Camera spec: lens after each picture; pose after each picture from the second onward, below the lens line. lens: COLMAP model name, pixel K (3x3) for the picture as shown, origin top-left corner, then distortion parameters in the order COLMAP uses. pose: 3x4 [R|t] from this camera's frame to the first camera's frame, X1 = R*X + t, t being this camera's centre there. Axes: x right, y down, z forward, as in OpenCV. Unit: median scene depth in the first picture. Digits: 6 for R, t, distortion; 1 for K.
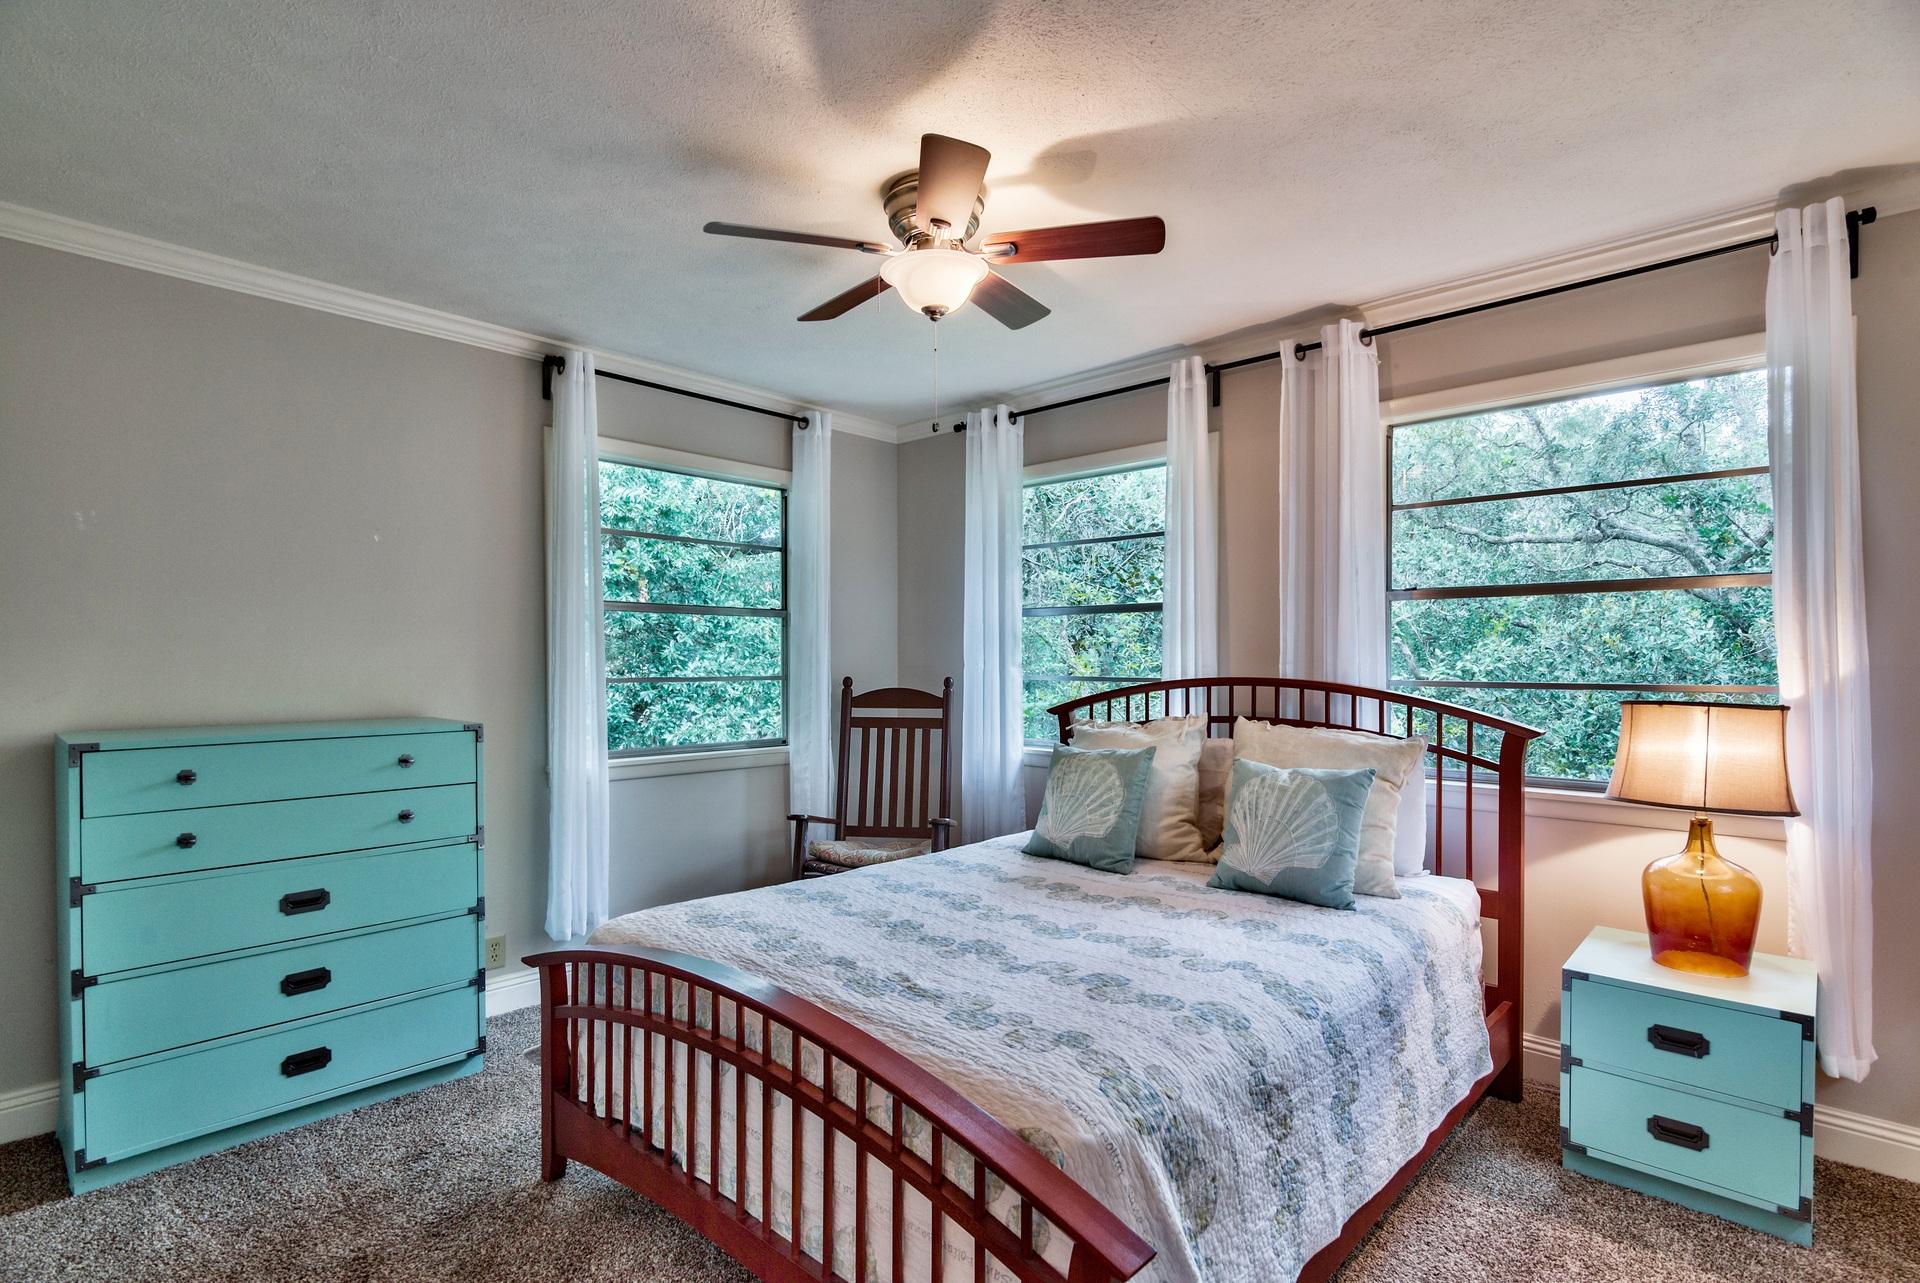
lens RADIAL K [[925.0, 0, 954.2], [0, 925.0, 651.3], [0, 0, 1]] dist [0.000604, 0.000190]
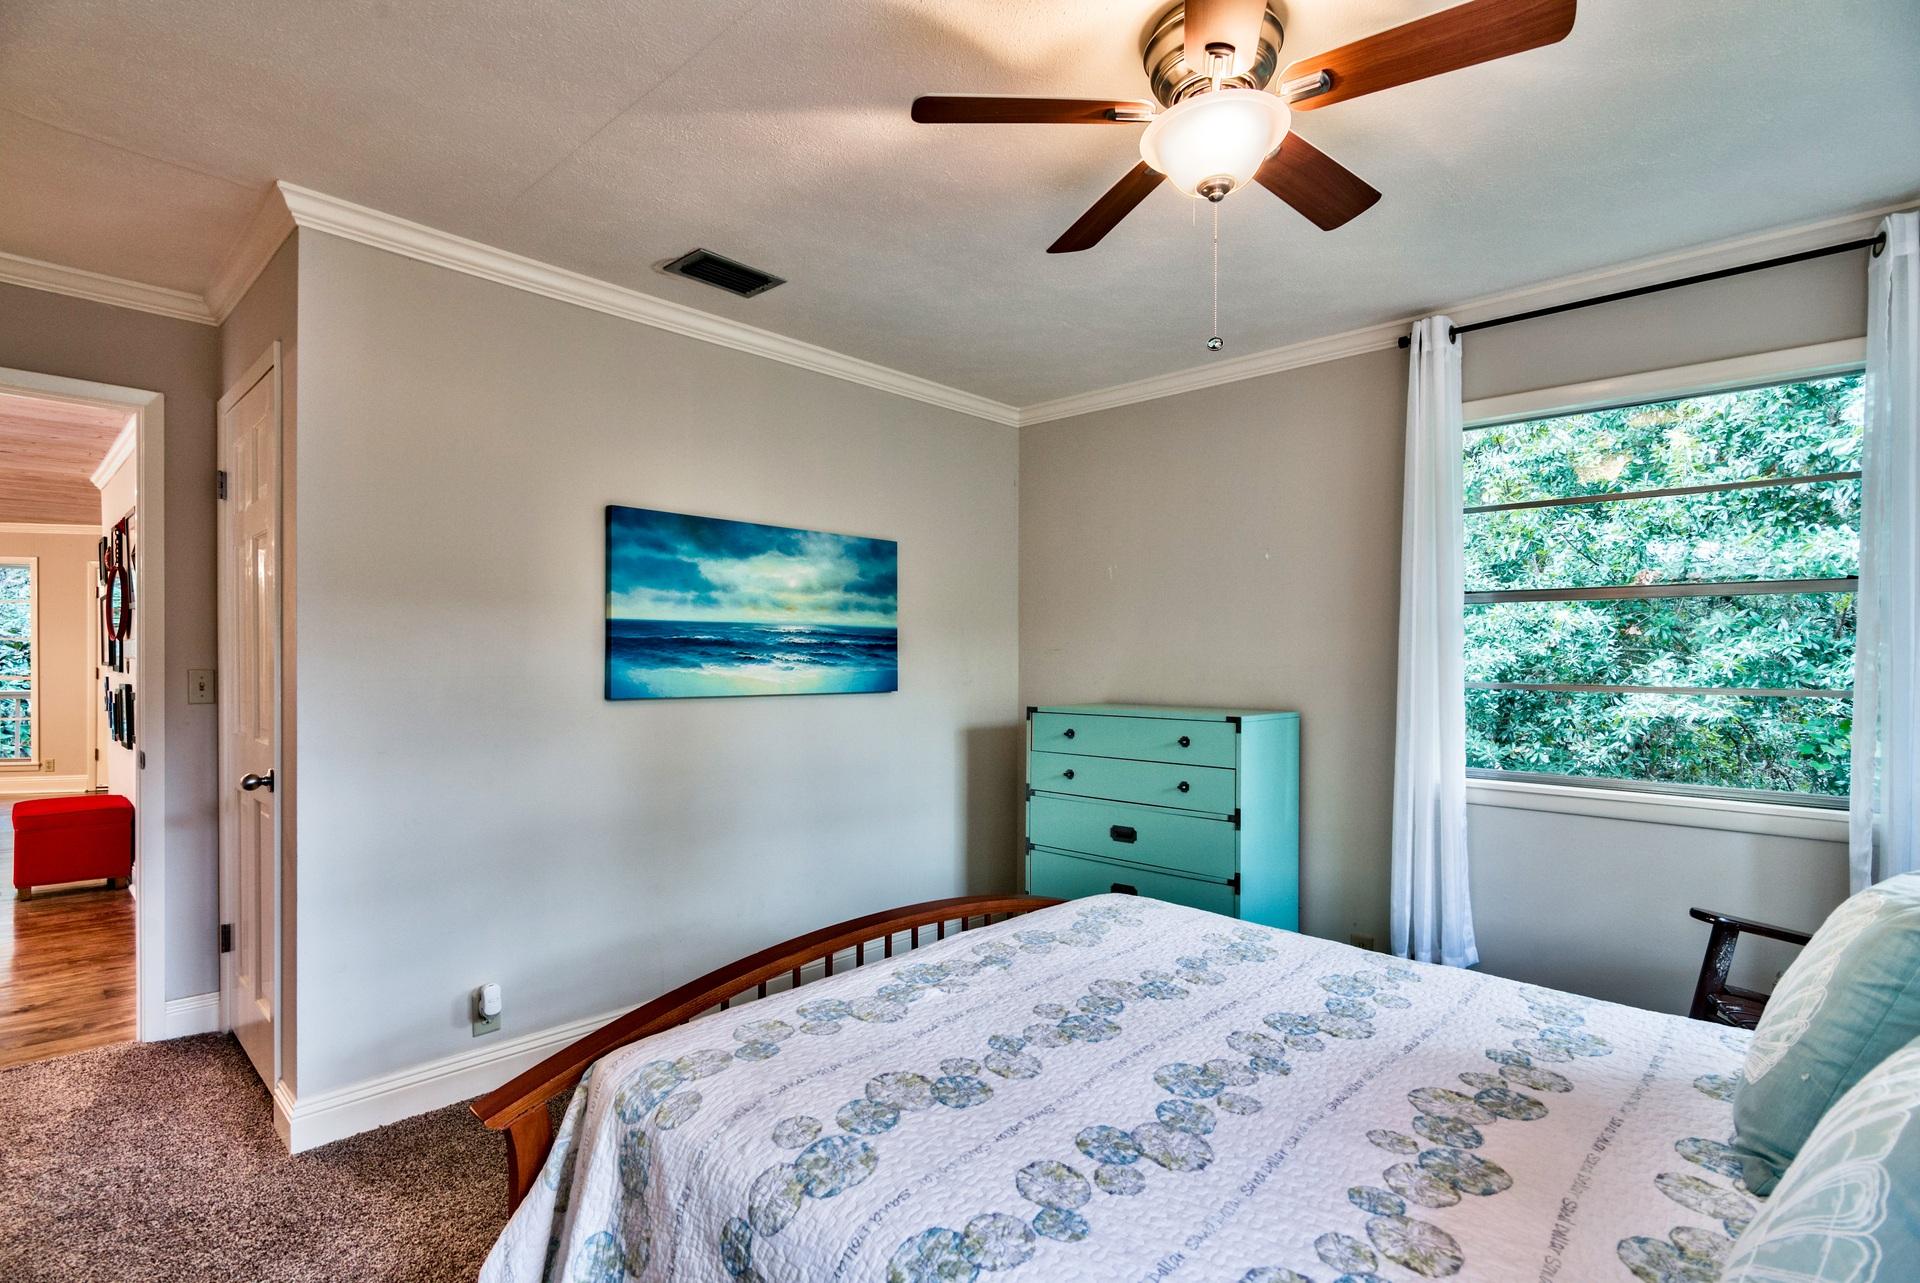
lens RADIAL K [[925.0, 0, 958.0], [0, 925.0, 652.7], [0, 0, 1]] dist [0.000604, 0.000190]
pose [[0.002805, -0.008153, -0.999963, 0.672537], [0.001723, 0.999965, -0.008148, 0.011696], [0.999995, -0.001700, 0.002819, 0.747681]]
